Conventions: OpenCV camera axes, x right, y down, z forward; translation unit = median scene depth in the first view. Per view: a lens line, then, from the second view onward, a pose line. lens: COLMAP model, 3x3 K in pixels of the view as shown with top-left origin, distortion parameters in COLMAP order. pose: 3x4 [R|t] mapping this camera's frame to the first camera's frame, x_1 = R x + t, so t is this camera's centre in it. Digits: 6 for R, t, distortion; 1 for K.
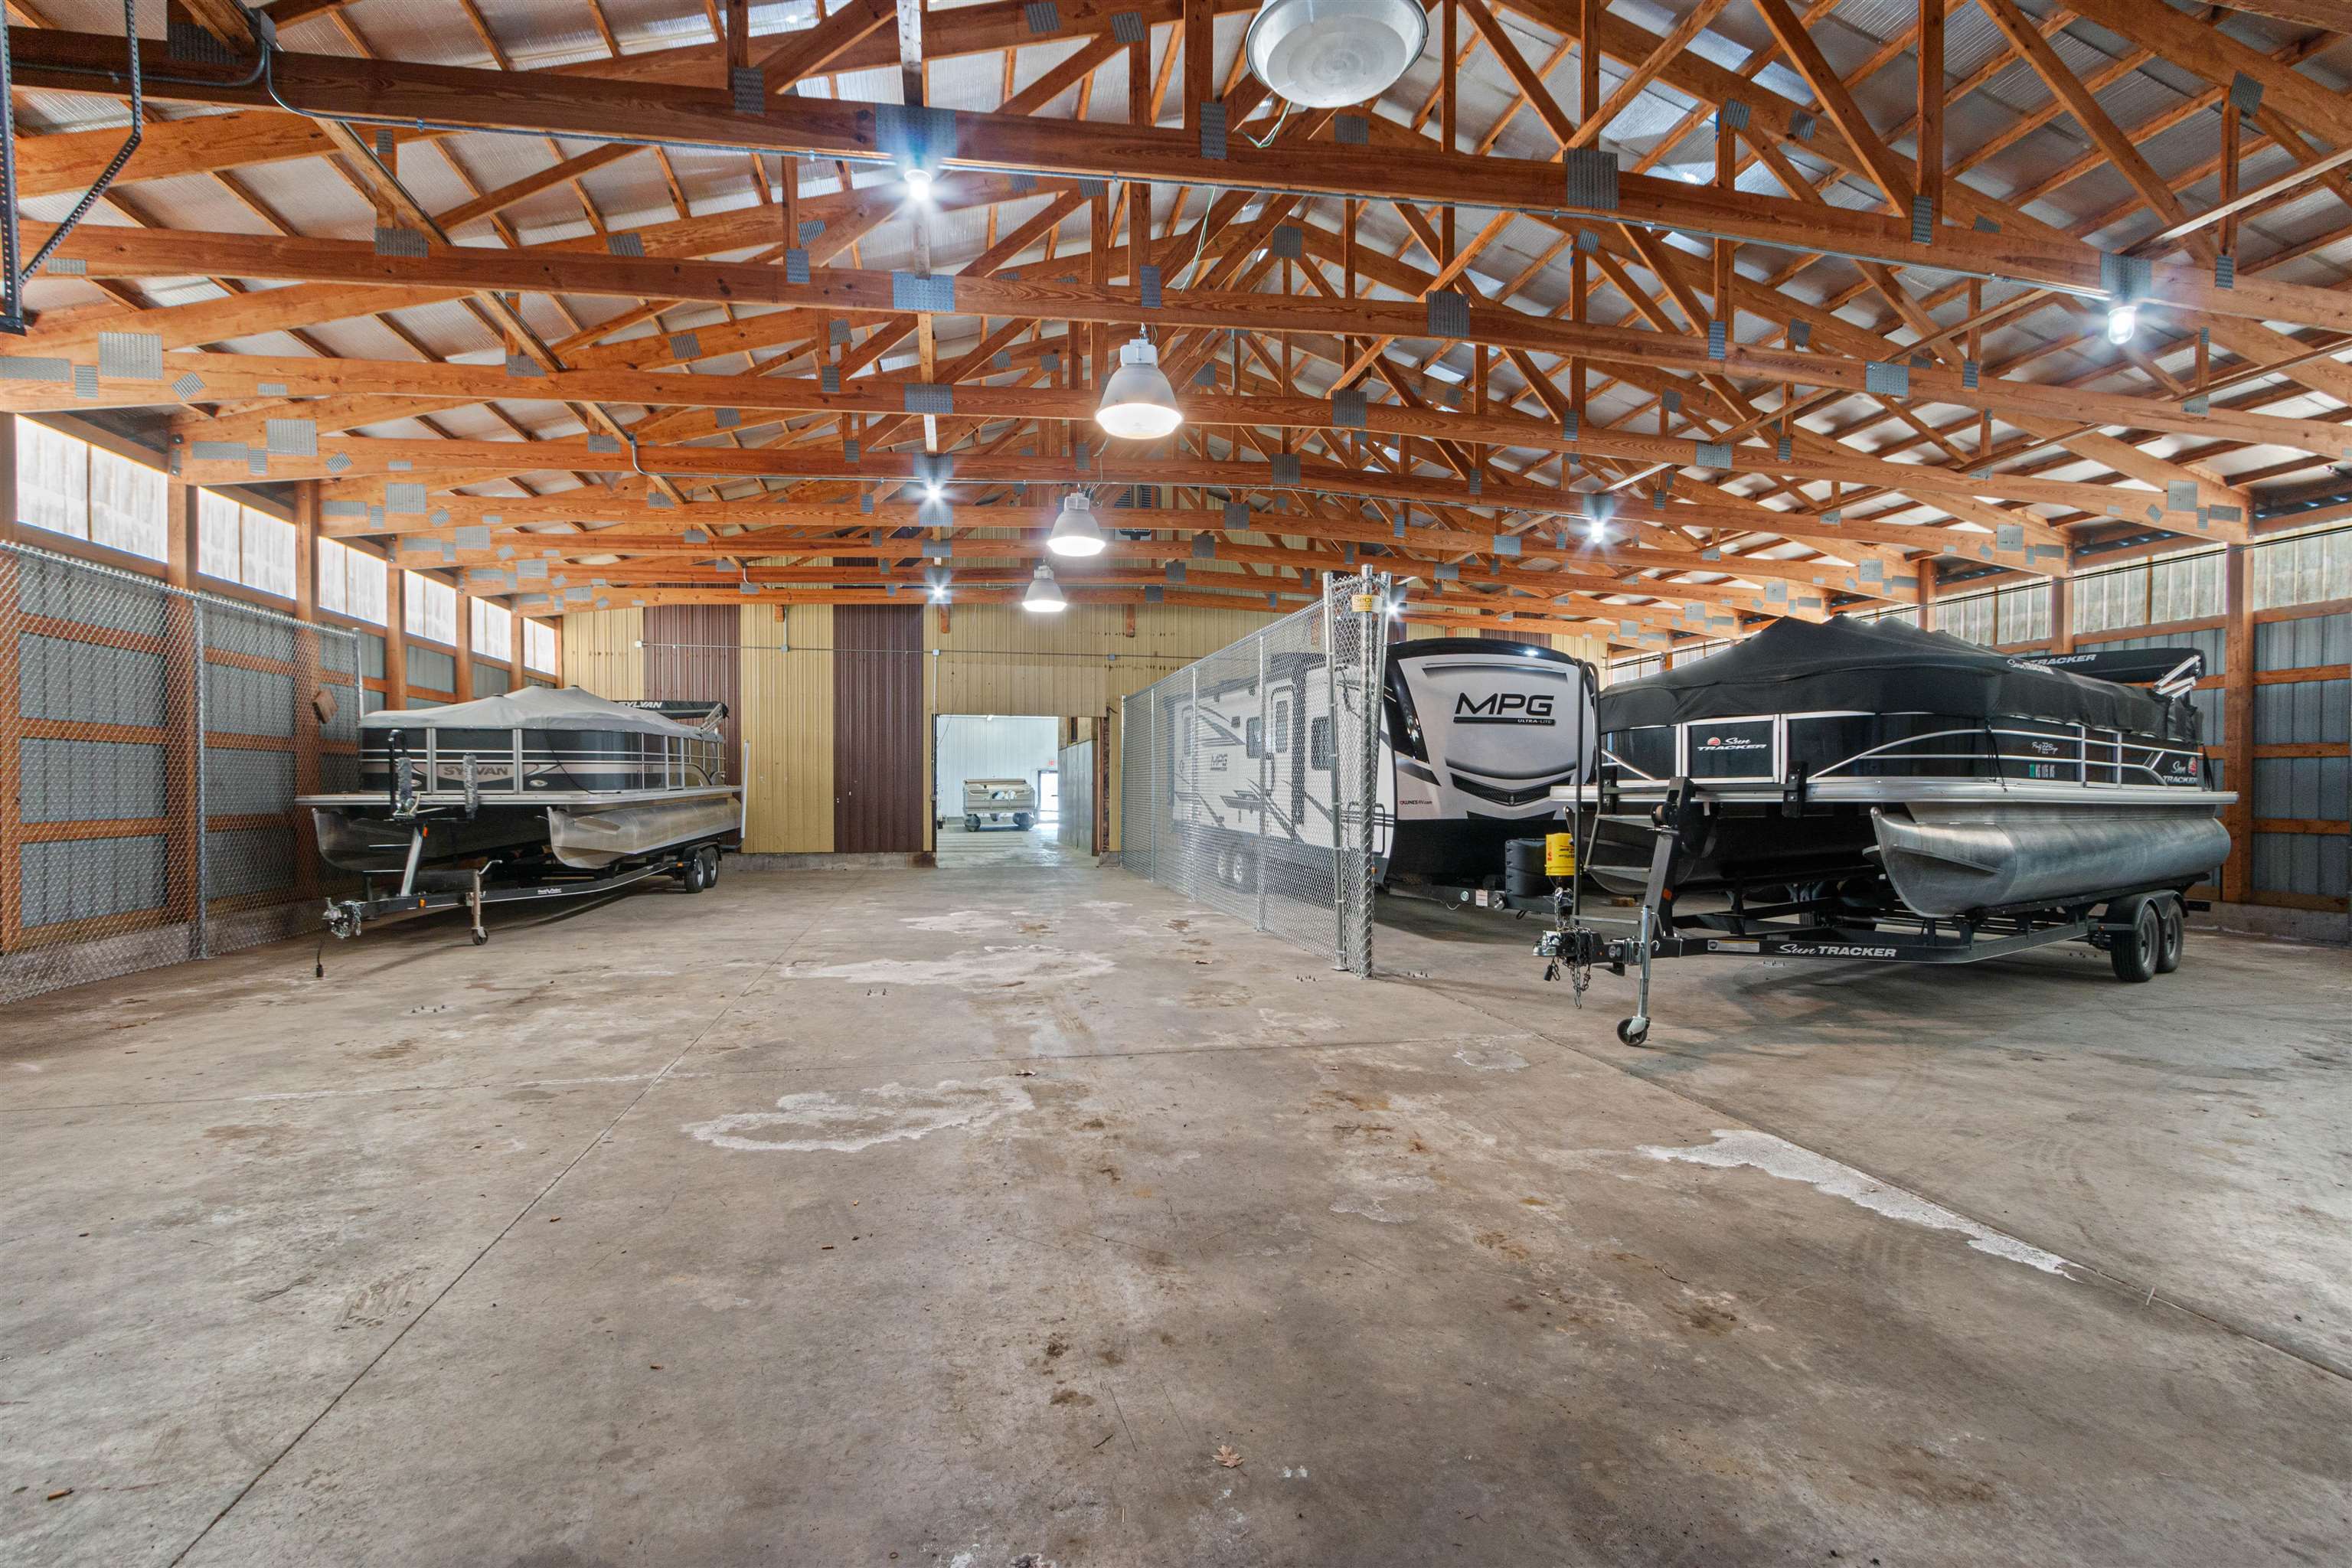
lens RADIAL K [[1134.0, 0, 1176.0], [0, 1134.0, 784.0], [0, 0, 1]] dist [0.016187, -0.001285]
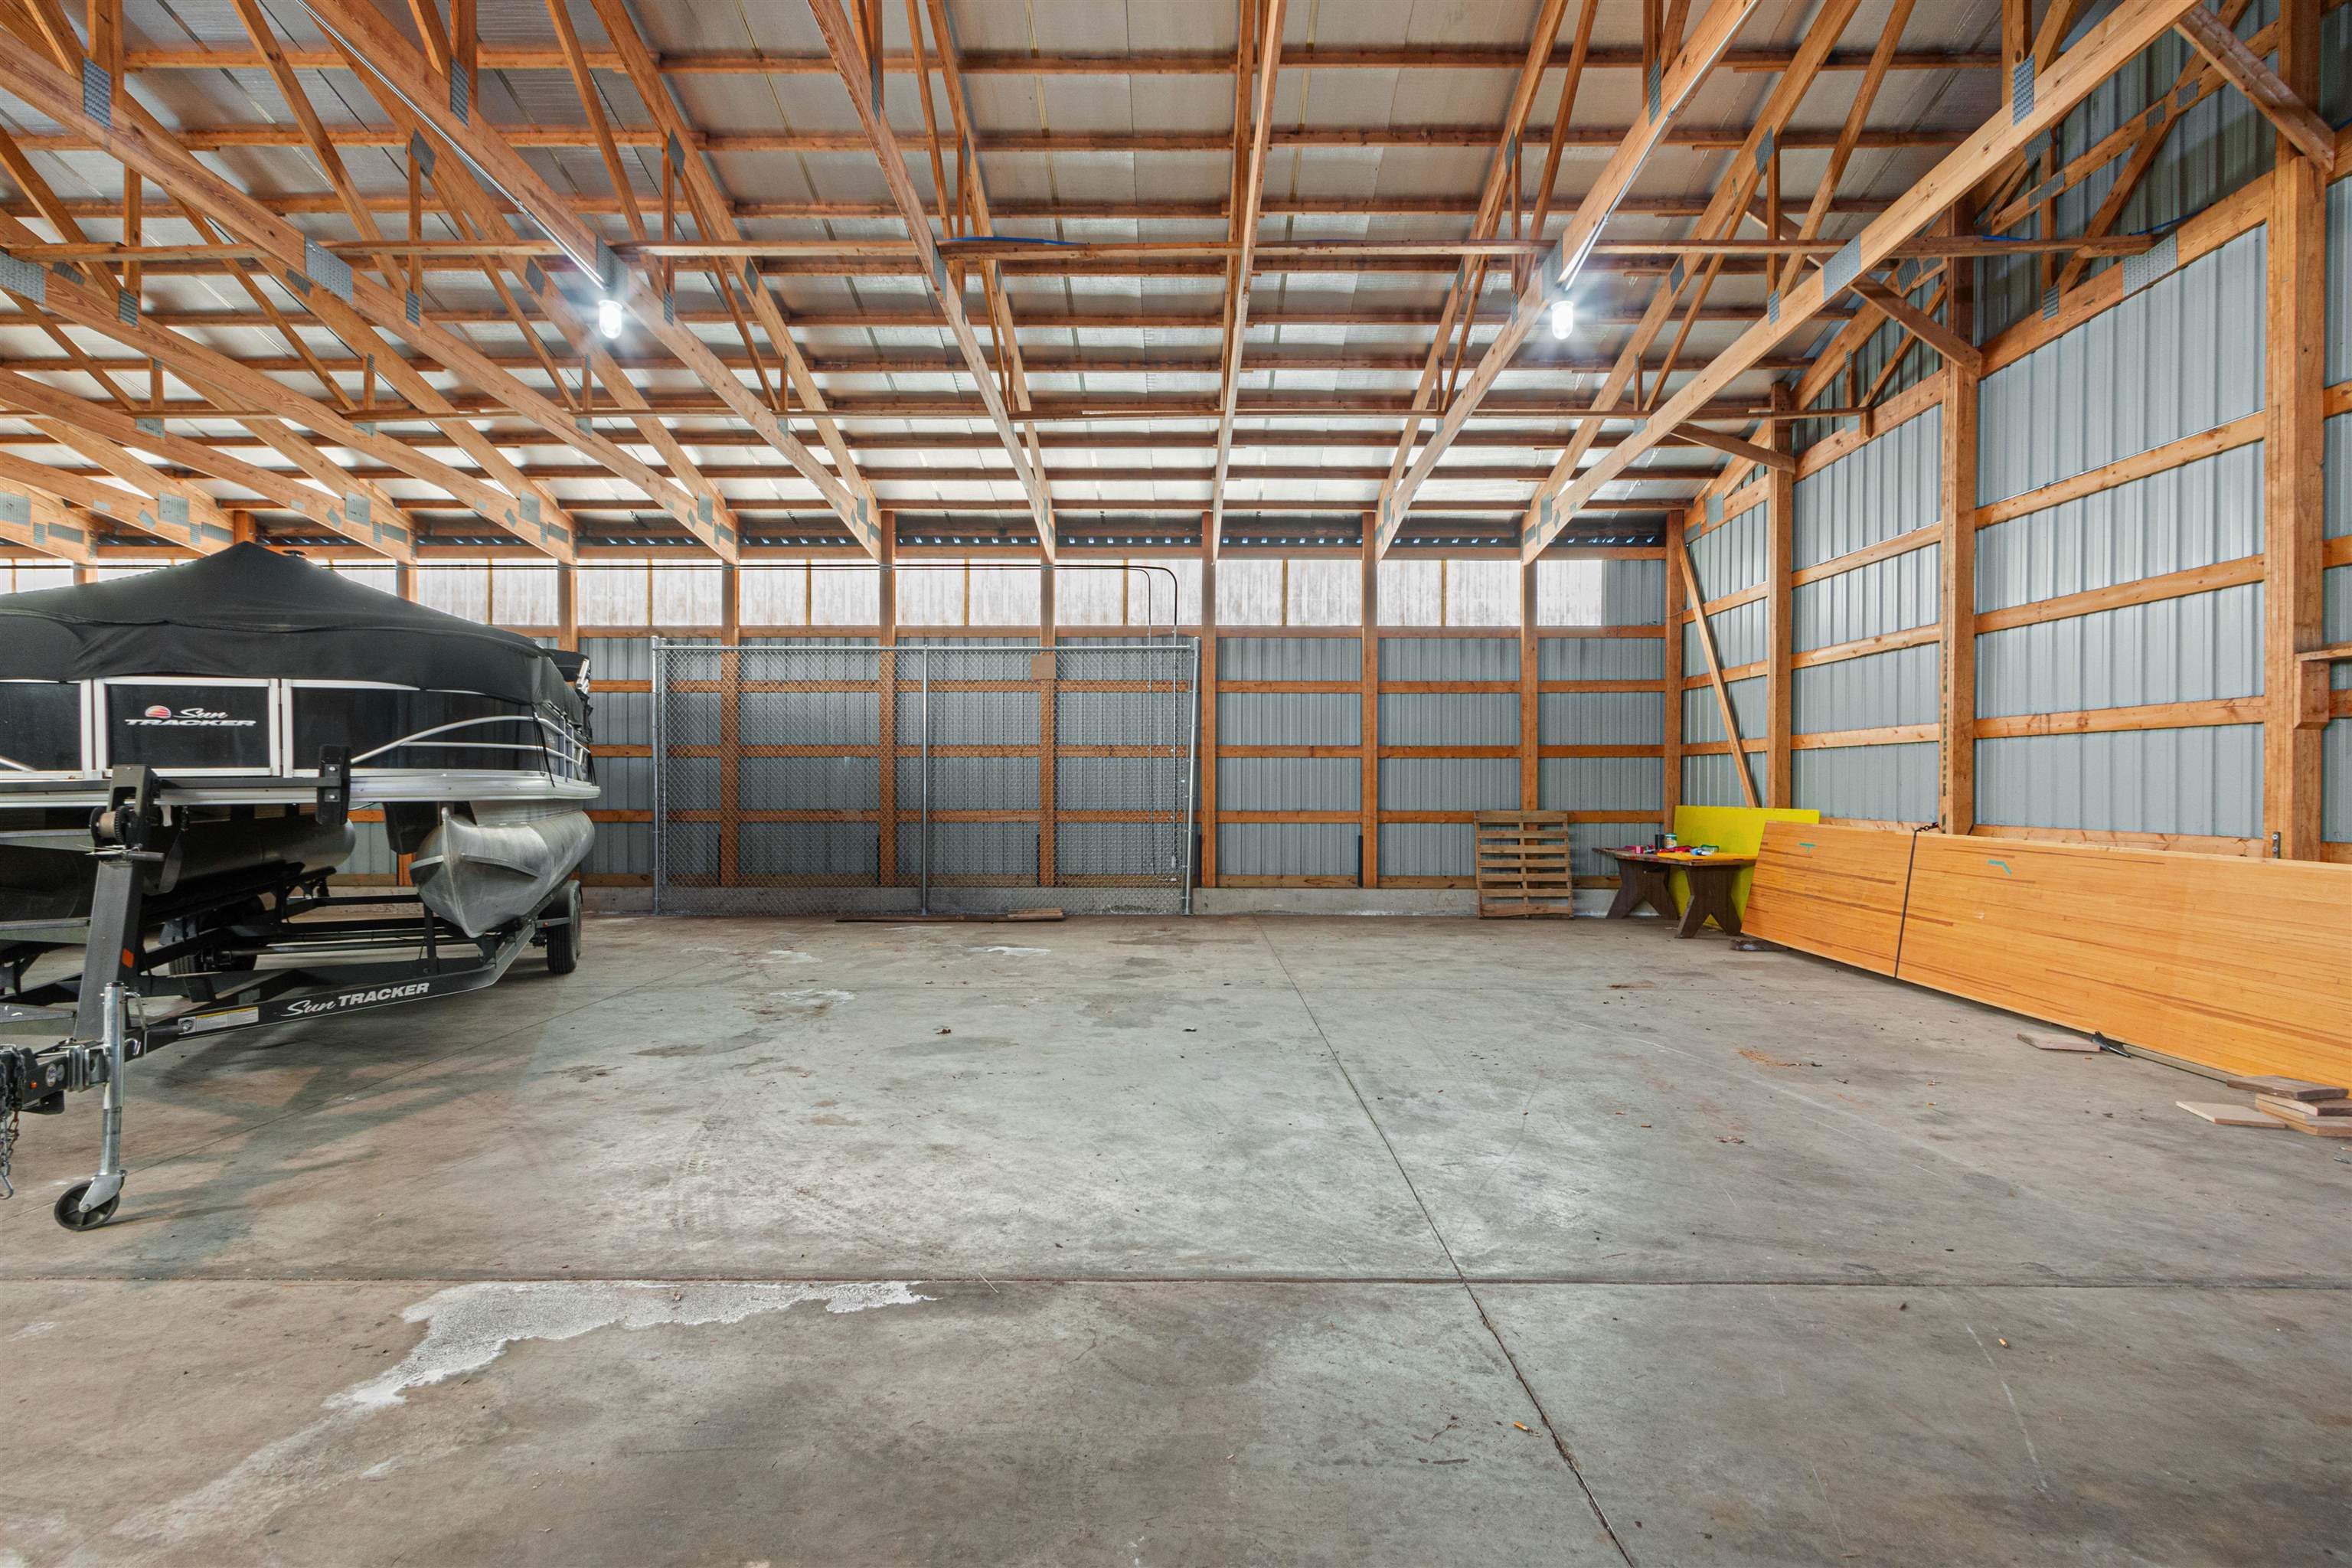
lens RADIAL K [[1134.0, 0, 1176.0], [0, 1134.0, 784.0], [0, 0, 1]] dist [0.016187, -0.001285]
pose [[0.206706, -0.001319, 0.978402, -0.052725], [-0.003938, 0.999990, 0.002180, 0.000051], [-0.978395, -0.004303, 0.206699, 0.312351]]
